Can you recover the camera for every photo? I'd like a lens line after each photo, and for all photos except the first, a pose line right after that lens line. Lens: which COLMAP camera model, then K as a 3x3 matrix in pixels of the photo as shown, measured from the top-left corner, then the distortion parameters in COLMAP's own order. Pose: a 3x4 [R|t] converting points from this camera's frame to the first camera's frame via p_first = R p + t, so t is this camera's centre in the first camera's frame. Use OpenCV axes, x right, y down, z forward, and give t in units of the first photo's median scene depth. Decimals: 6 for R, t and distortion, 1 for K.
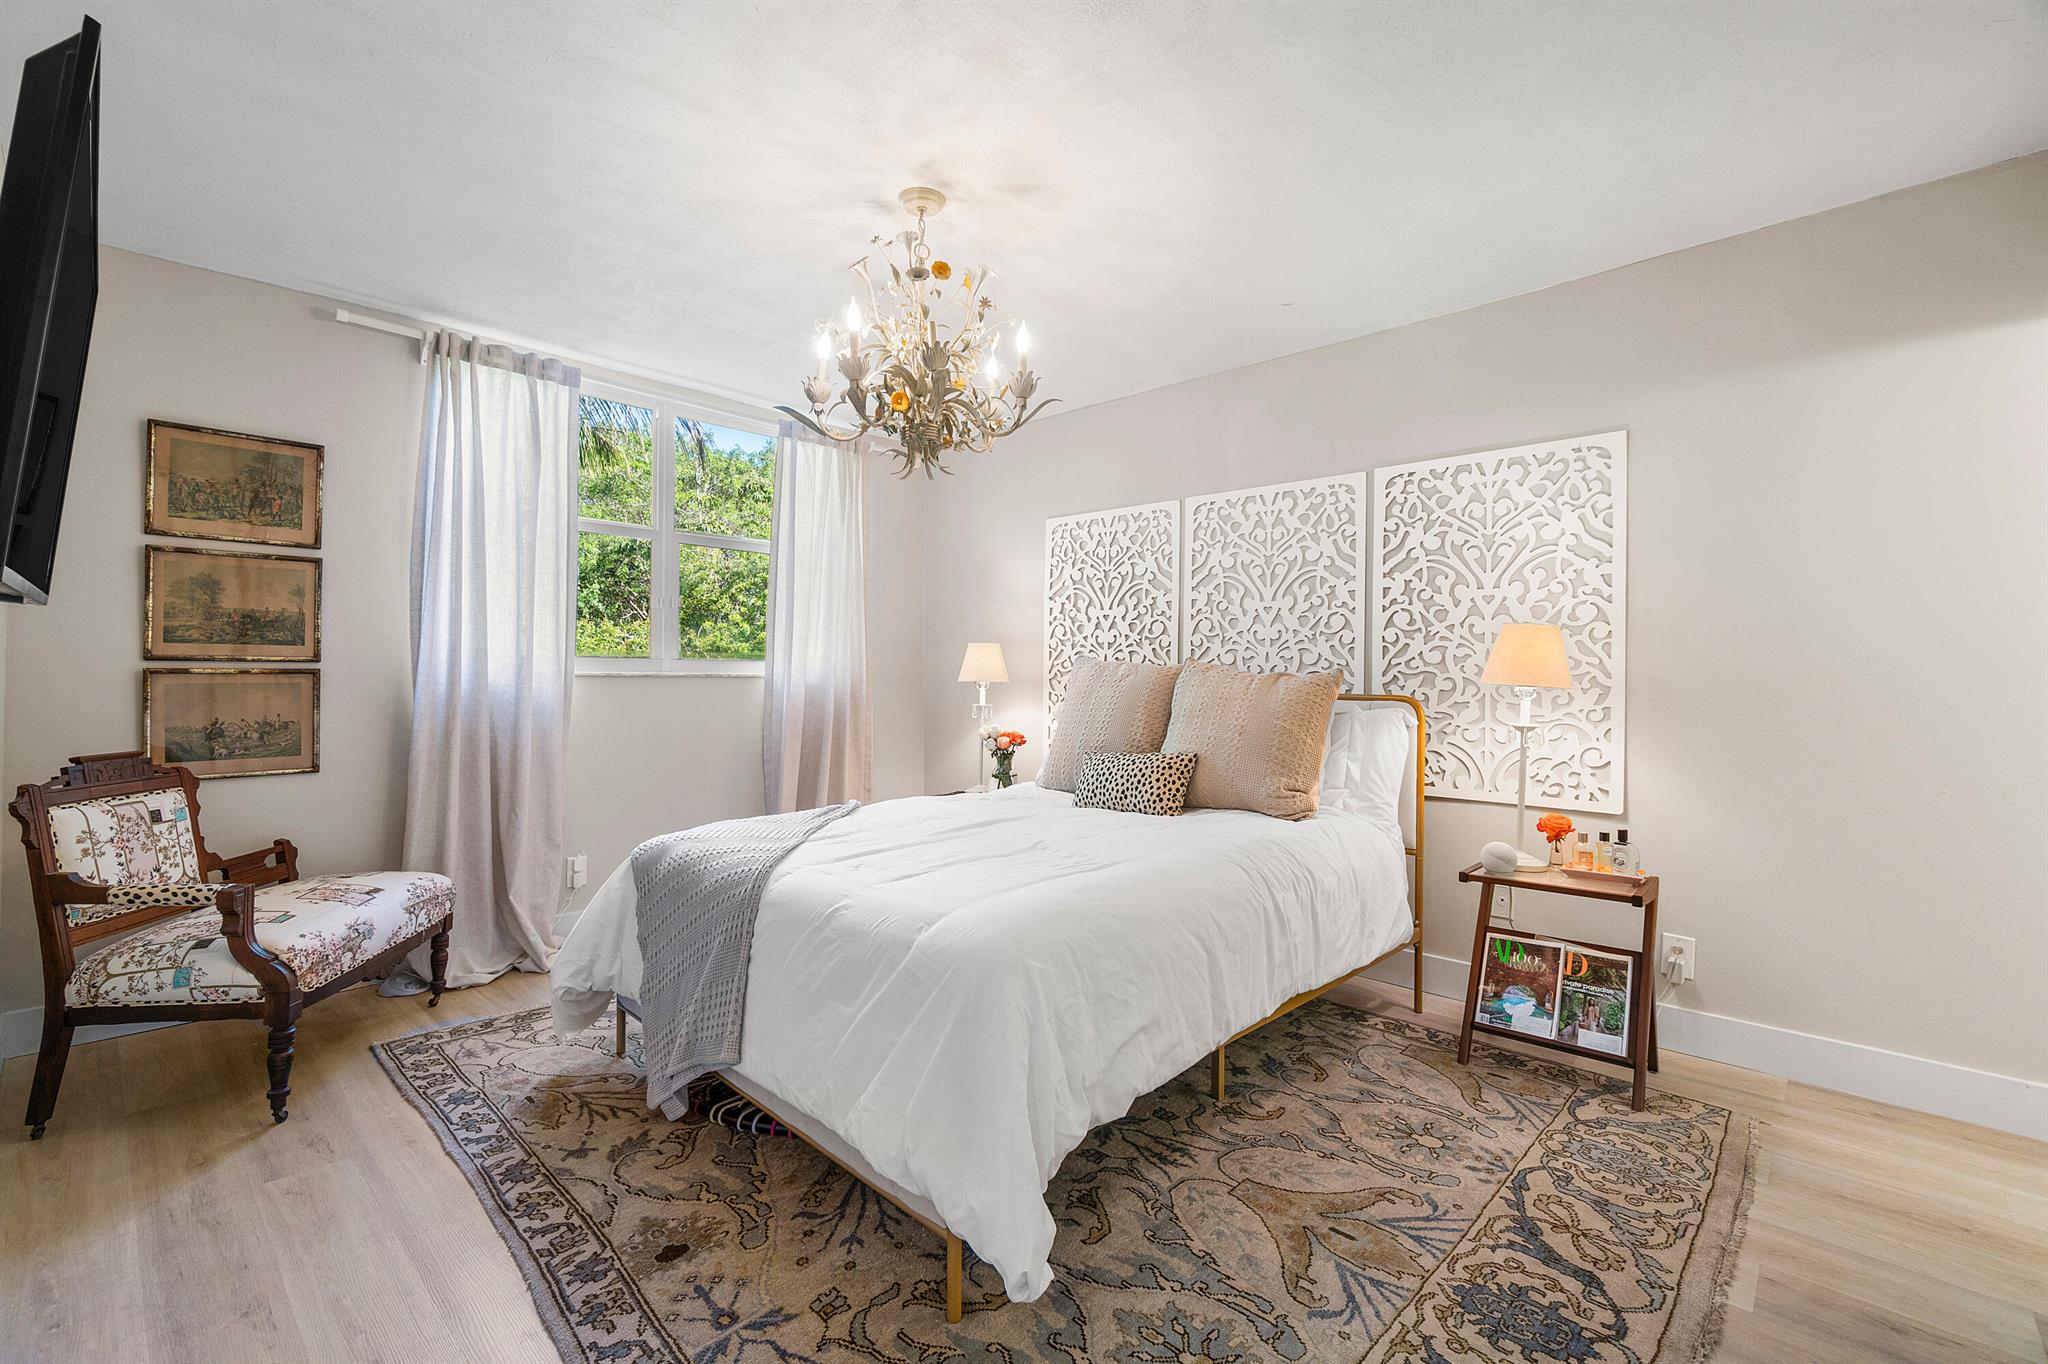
lens RADIAL K [[888.2, 0, 1020.7], [0, 888.2, 671.2], [0, 0, 1]] dist [0.002321, 0.000934]
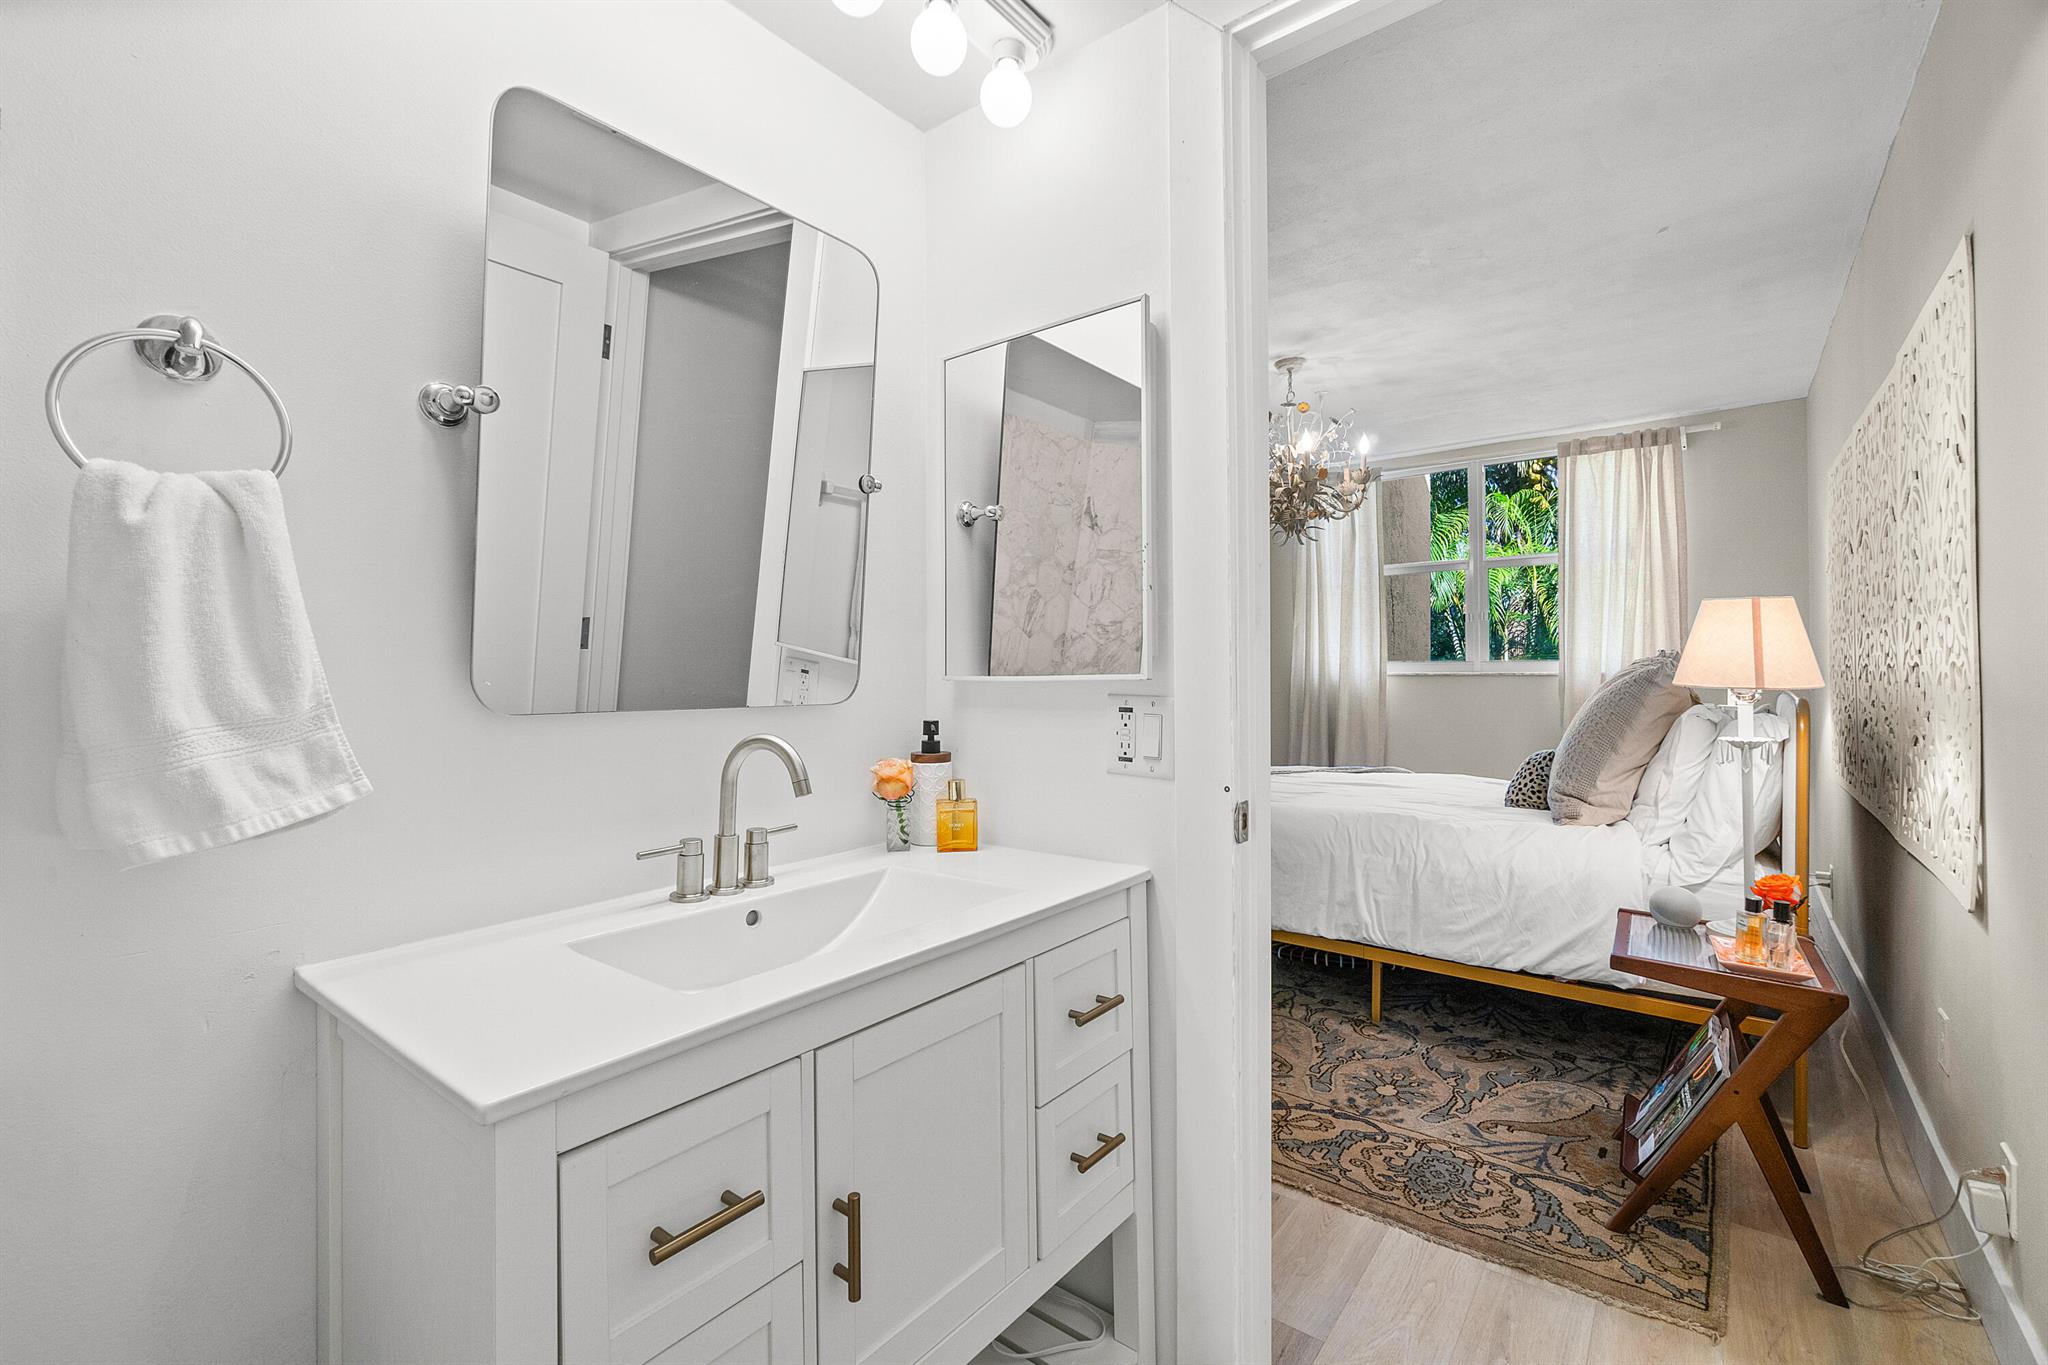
lens RADIAL K [[888.2, 0, 1020.7], [0, 888.2, 671.7], [0, 0, 1]] dist [0.002321, 0.000934]
pose [[0.086618, -0.005842, -0.996224, 1.446853], [0.010125, 0.999936, -0.004984, 0.003527], [0.996190, -0.009656, 0.086671, 0.425494]]
